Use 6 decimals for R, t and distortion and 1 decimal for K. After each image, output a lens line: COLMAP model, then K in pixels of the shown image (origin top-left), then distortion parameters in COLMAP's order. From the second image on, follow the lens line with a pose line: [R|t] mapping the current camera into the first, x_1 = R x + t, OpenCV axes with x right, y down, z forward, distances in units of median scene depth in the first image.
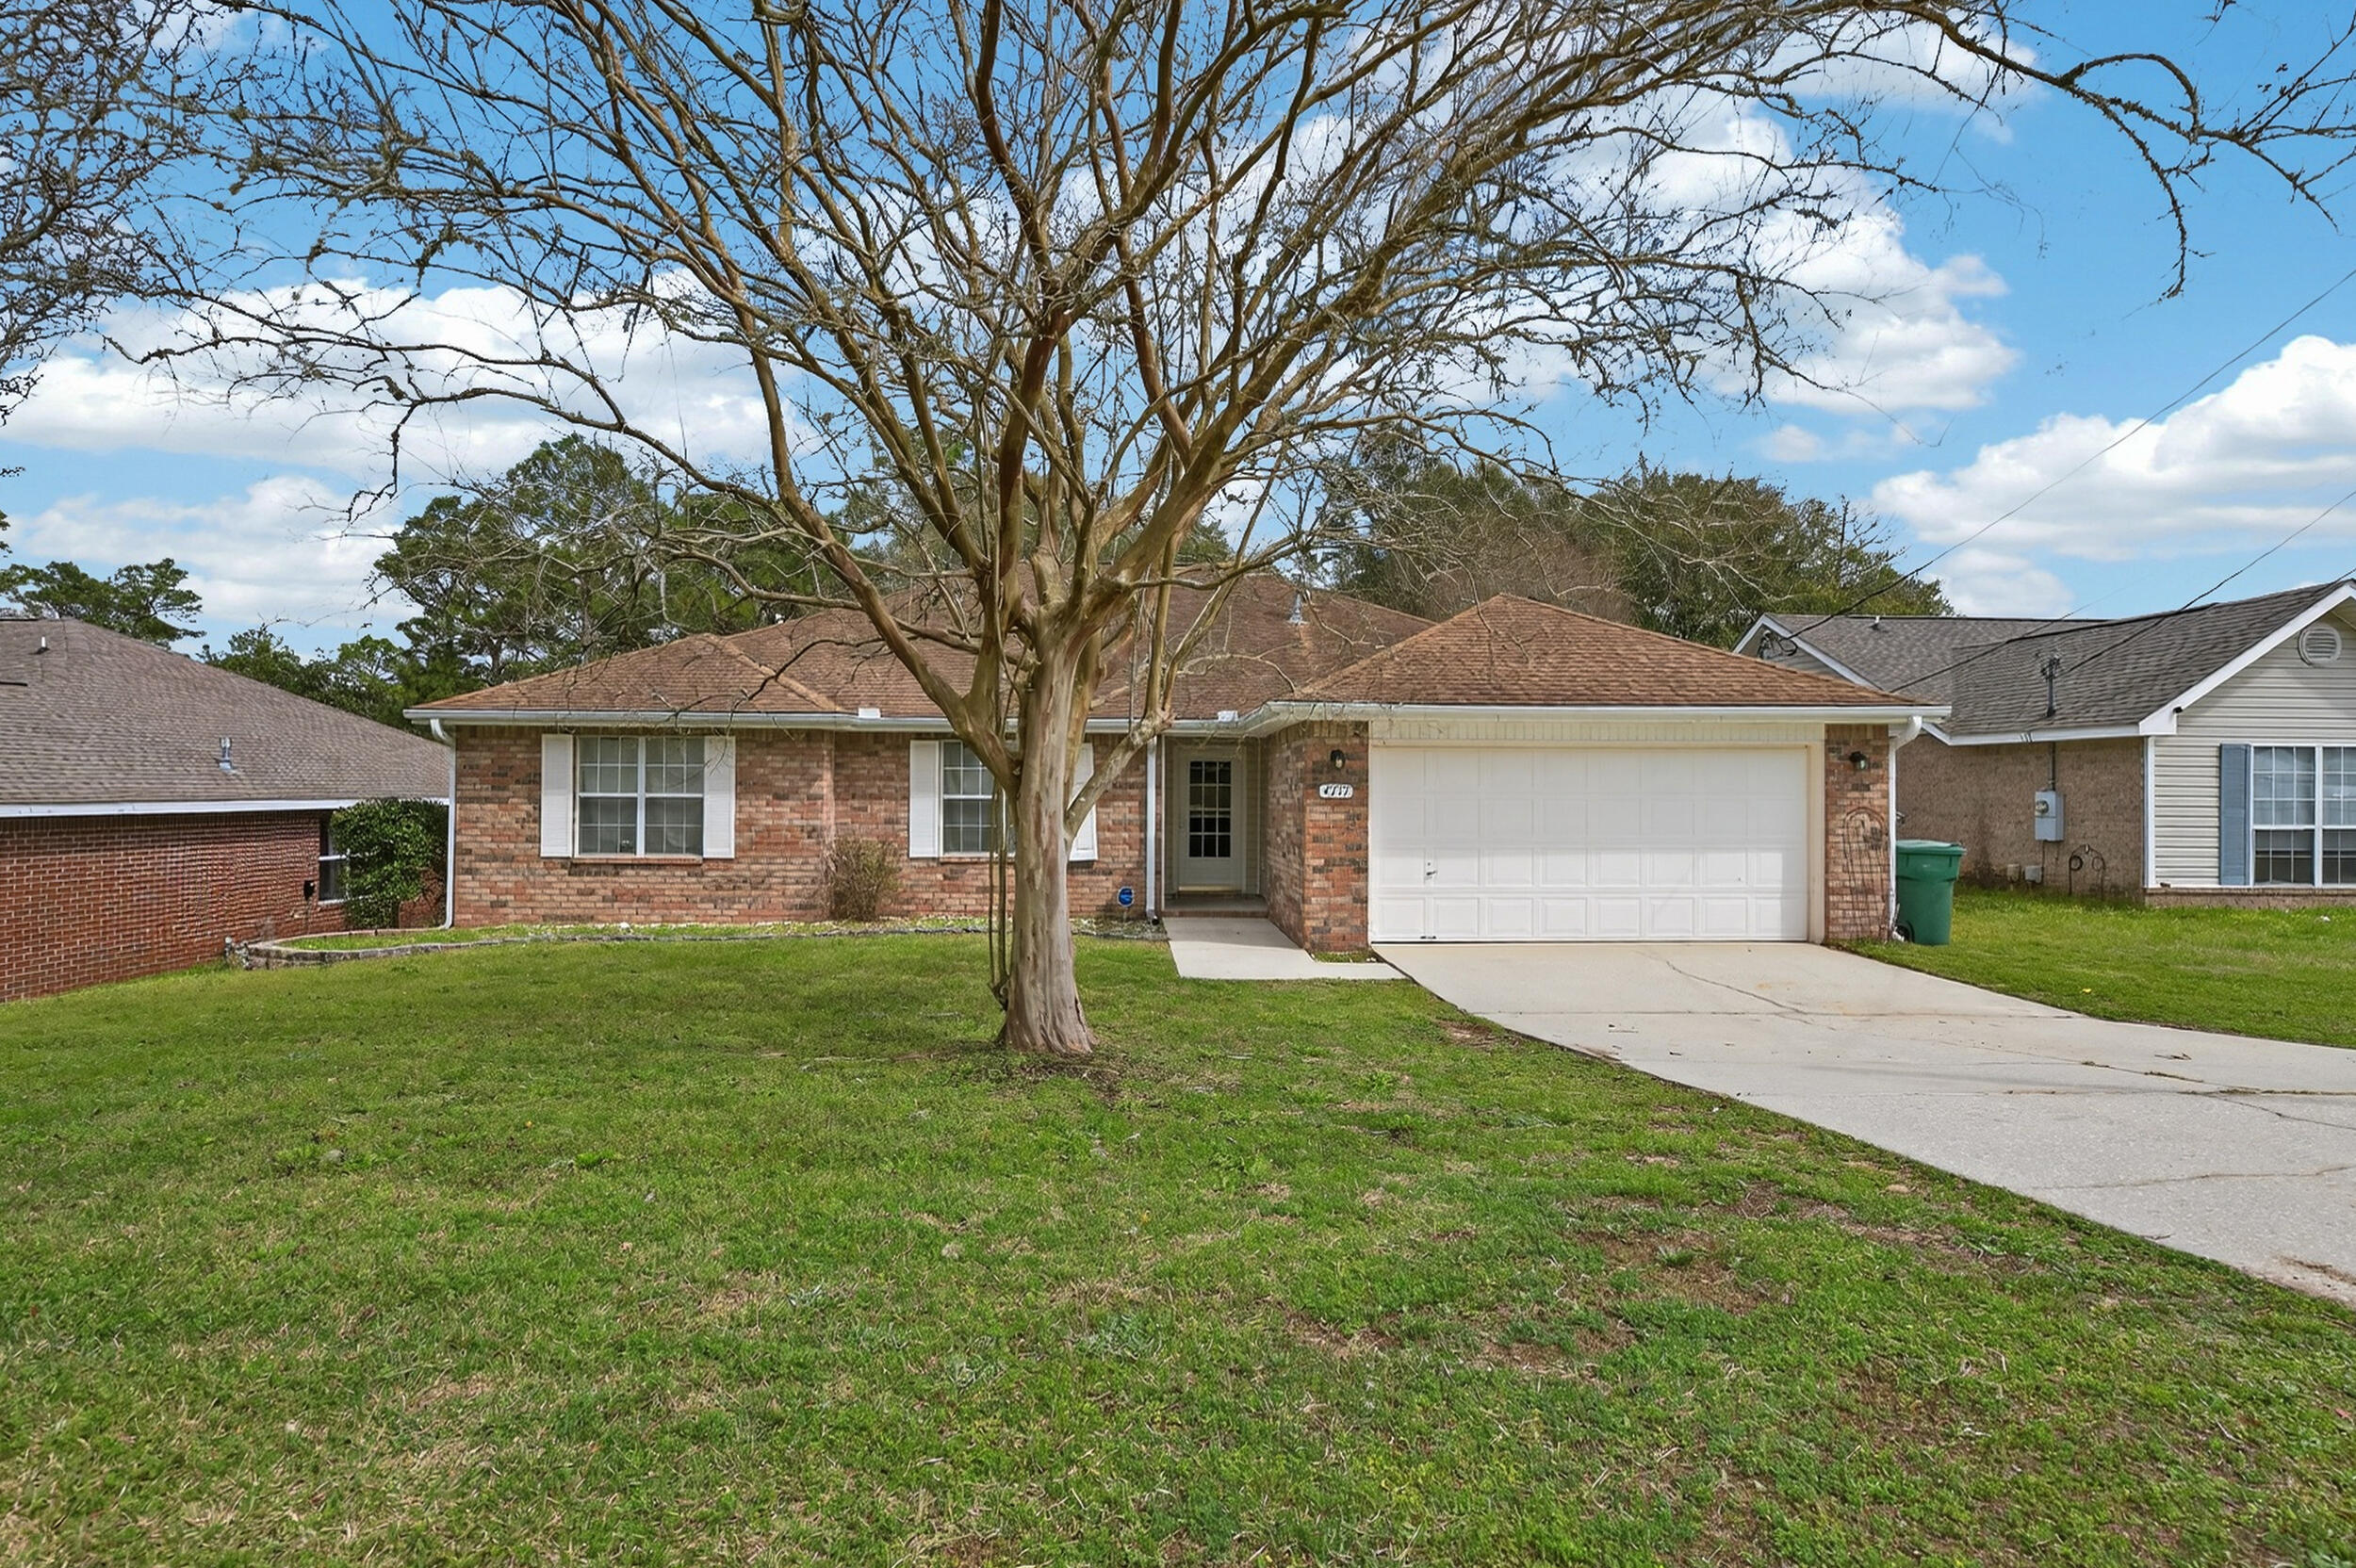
lens RADIAL K [[1205.5, 0, 1178.9], [0, 1205.5, 752.7], [0, 0, 1]] dist [0.002021, 0.000499]
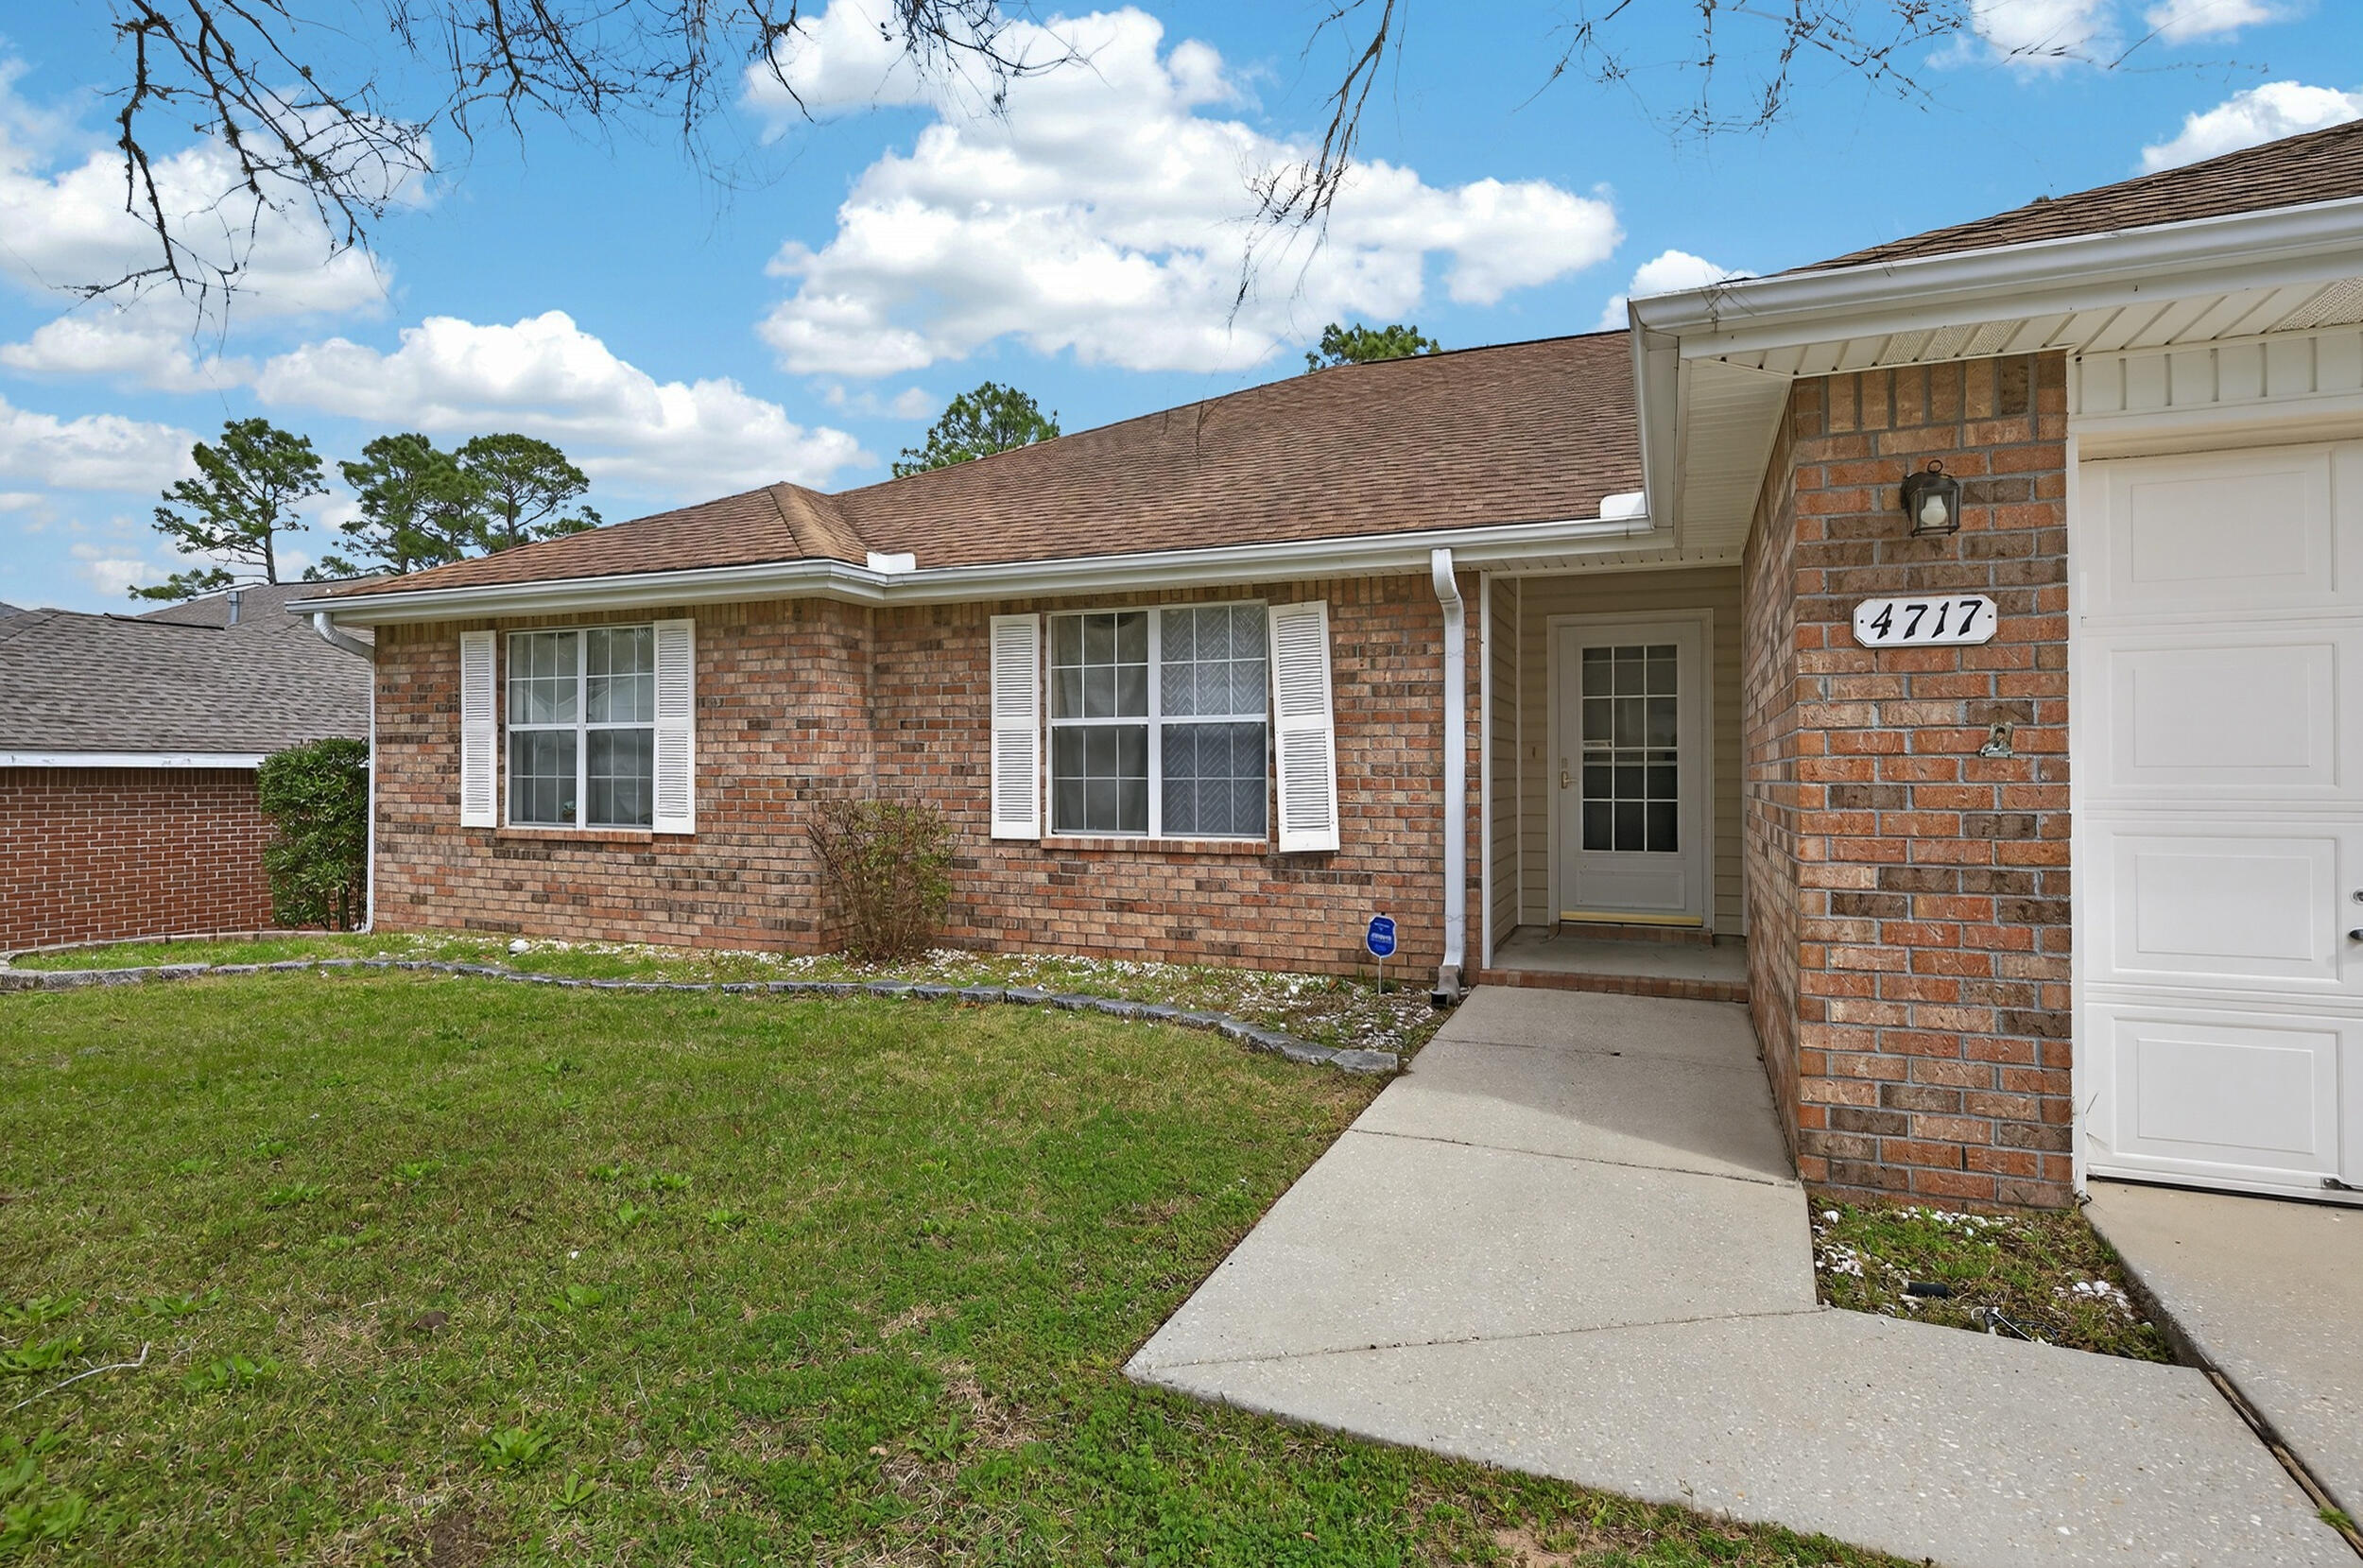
lens RADIAL K [[1209.1, 0, 1182.4], [0, 1209.1, 752.6], [0, 0, 1]] dist [0.002021, 0.000499]
pose [[0.903347, -0.013104, -0.428710, 0.082563], [0.017784, 0.999818, 0.006913, 0.049391], [0.428541, -0.013869, 0.903416, 0.586122]]
